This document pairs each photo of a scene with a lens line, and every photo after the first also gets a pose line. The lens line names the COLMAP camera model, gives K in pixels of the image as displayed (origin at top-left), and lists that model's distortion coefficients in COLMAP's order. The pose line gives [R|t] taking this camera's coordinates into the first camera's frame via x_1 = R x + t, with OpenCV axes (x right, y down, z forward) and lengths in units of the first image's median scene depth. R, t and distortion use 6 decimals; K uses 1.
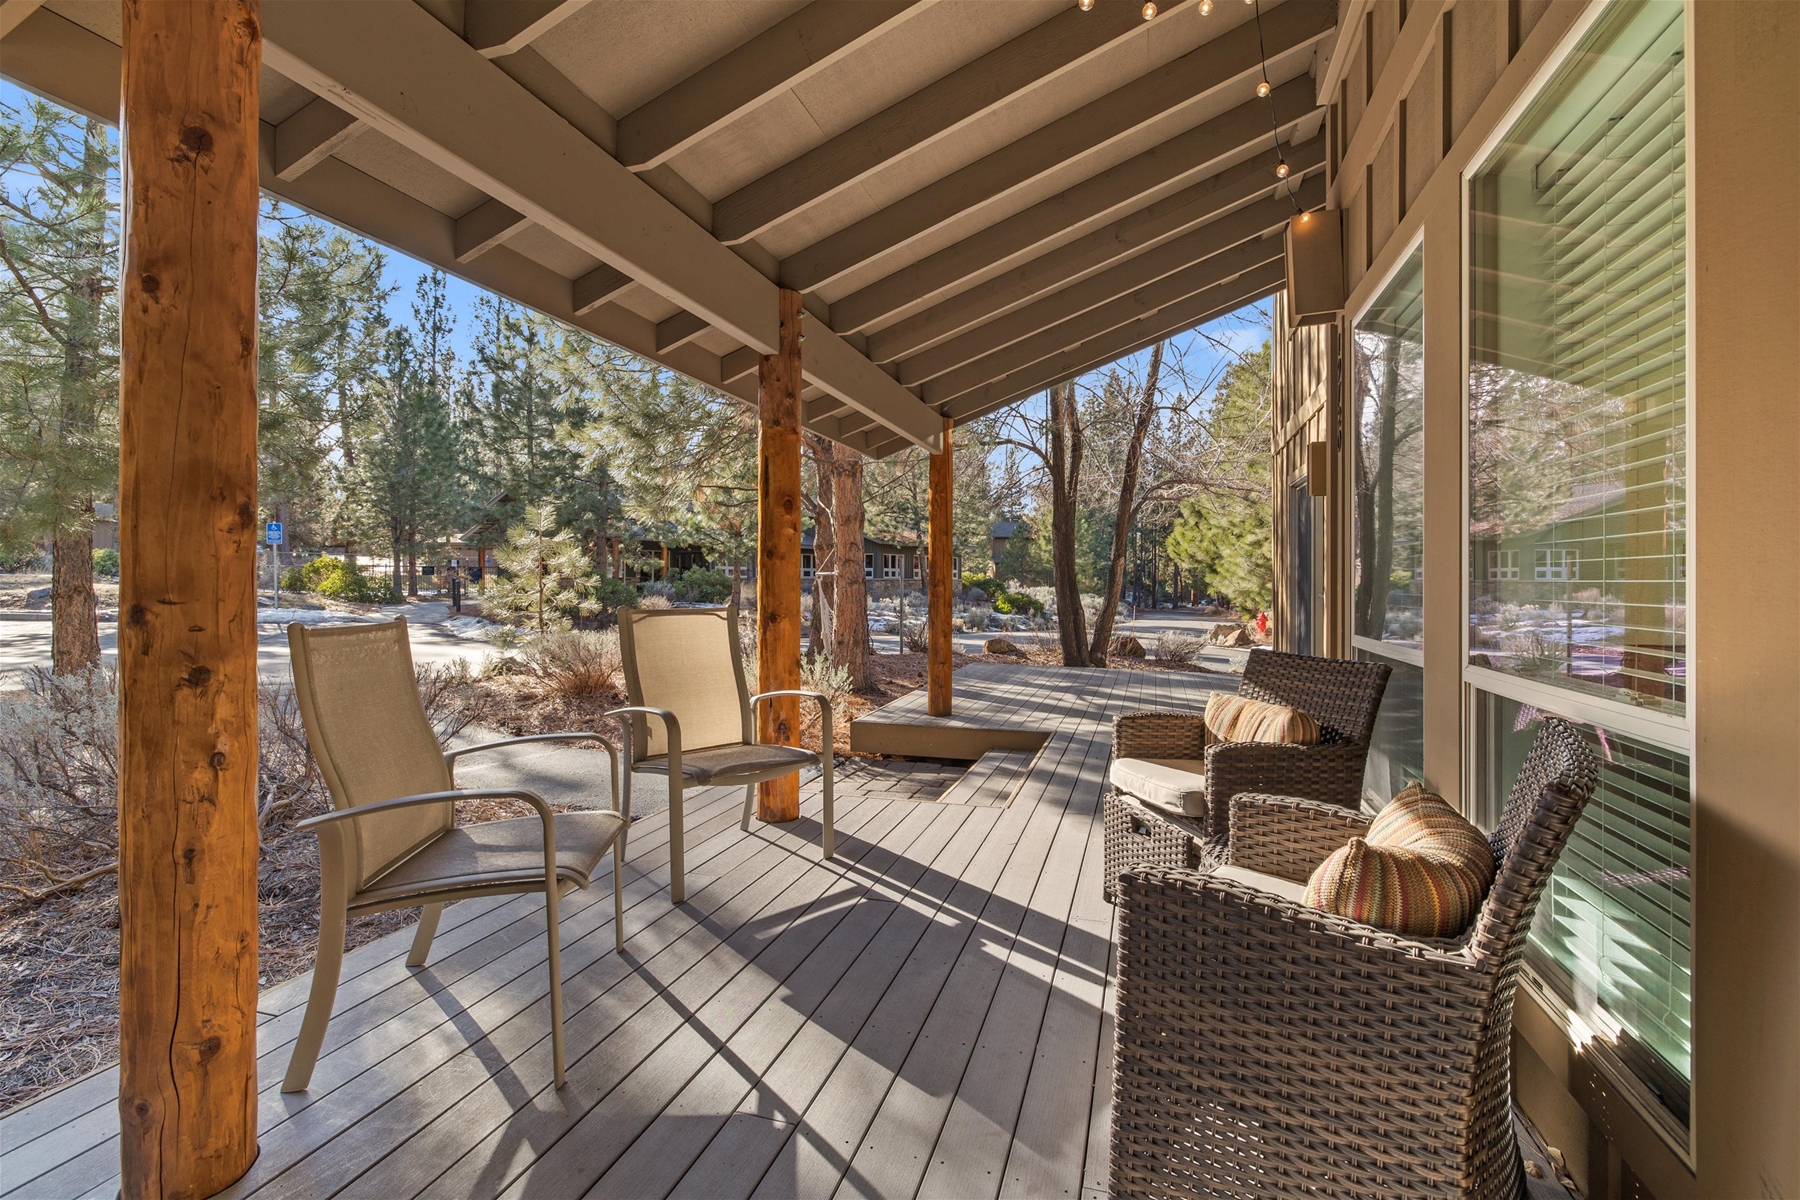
lens RADIAL K [[763.0, 0, 898.3], [0, 763.0, 583.2], [0, 0, 1]] dist [-0.010166, -0.000337]
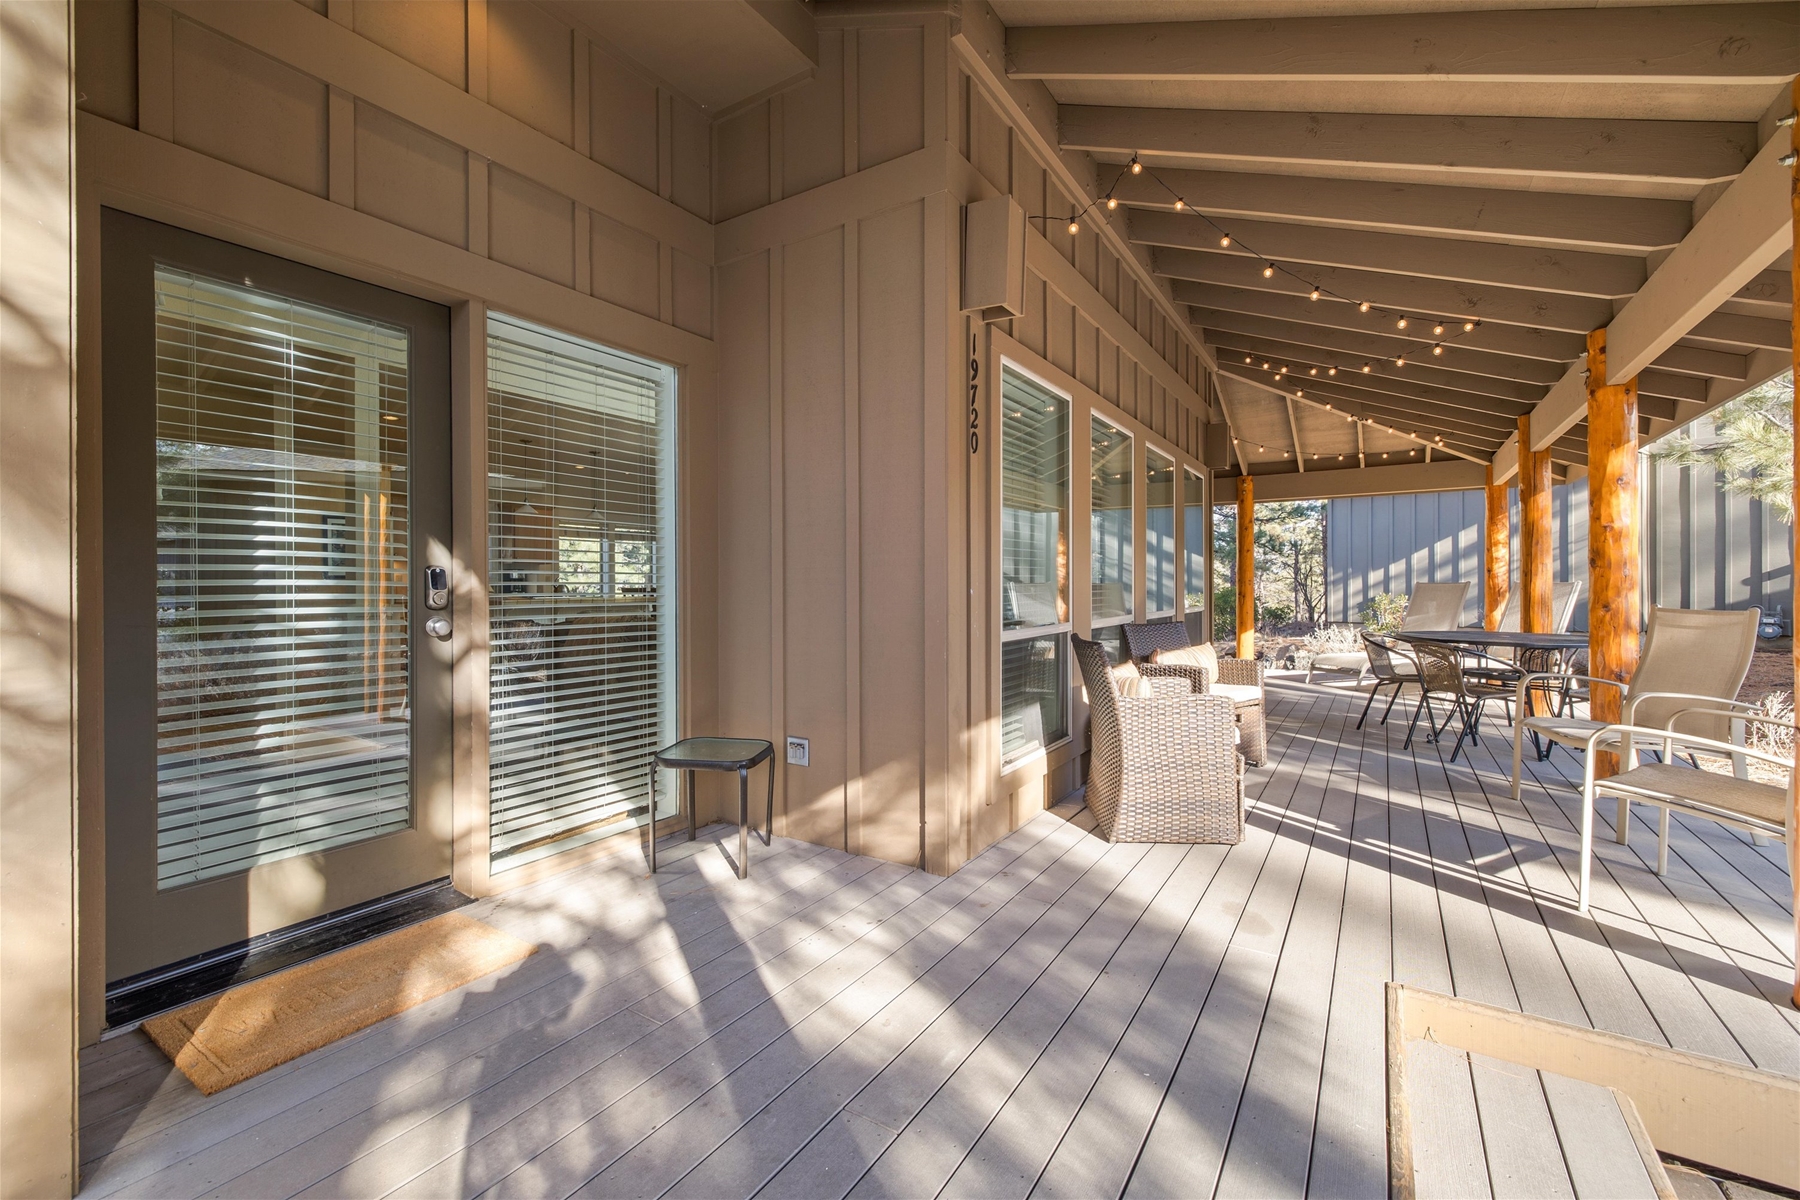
lens RADIAL K [[763.0, 0, 898.3], [0, 763.0, 583.2], [0, 0, 1]] dist [-0.010166, -0.000337]
pose [[-0.969744, 0.000001, 0.244125, 0.506481], [-0.000291, 0.999999, -0.001159, 0.000858], [-0.244125, -0.001195, -0.969743, 2.307321]]
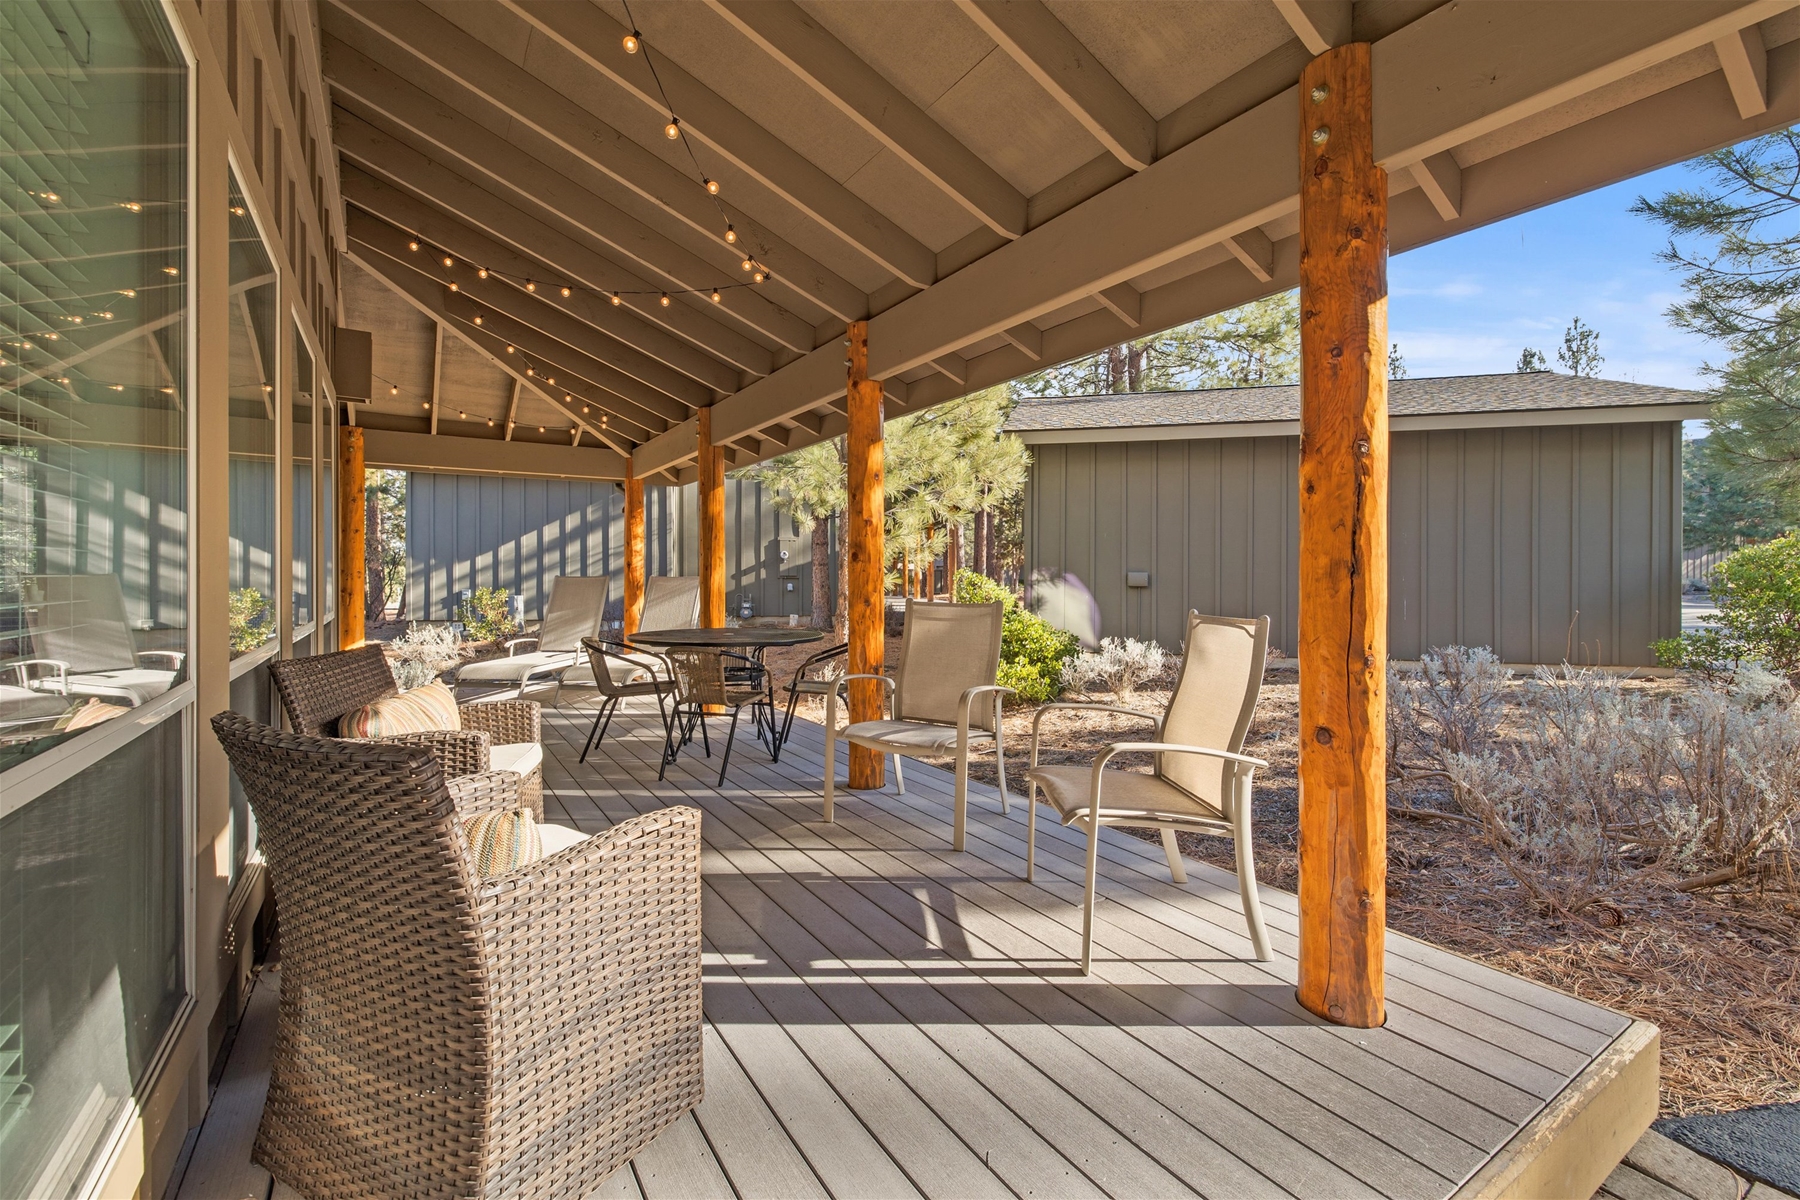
lens RADIAL K [[763.0, 0, 898.3], [0, 763.0, 583.2], [0, 0, 1]] dist [-0.010166, -0.000337]
pose [[-0.625939, -0.000495, -0.779872, 0.647157], [-0.005679, 0.999976, 0.003923, 0.003147], [0.779852, 0.006884, -0.625927, 1.505891]]
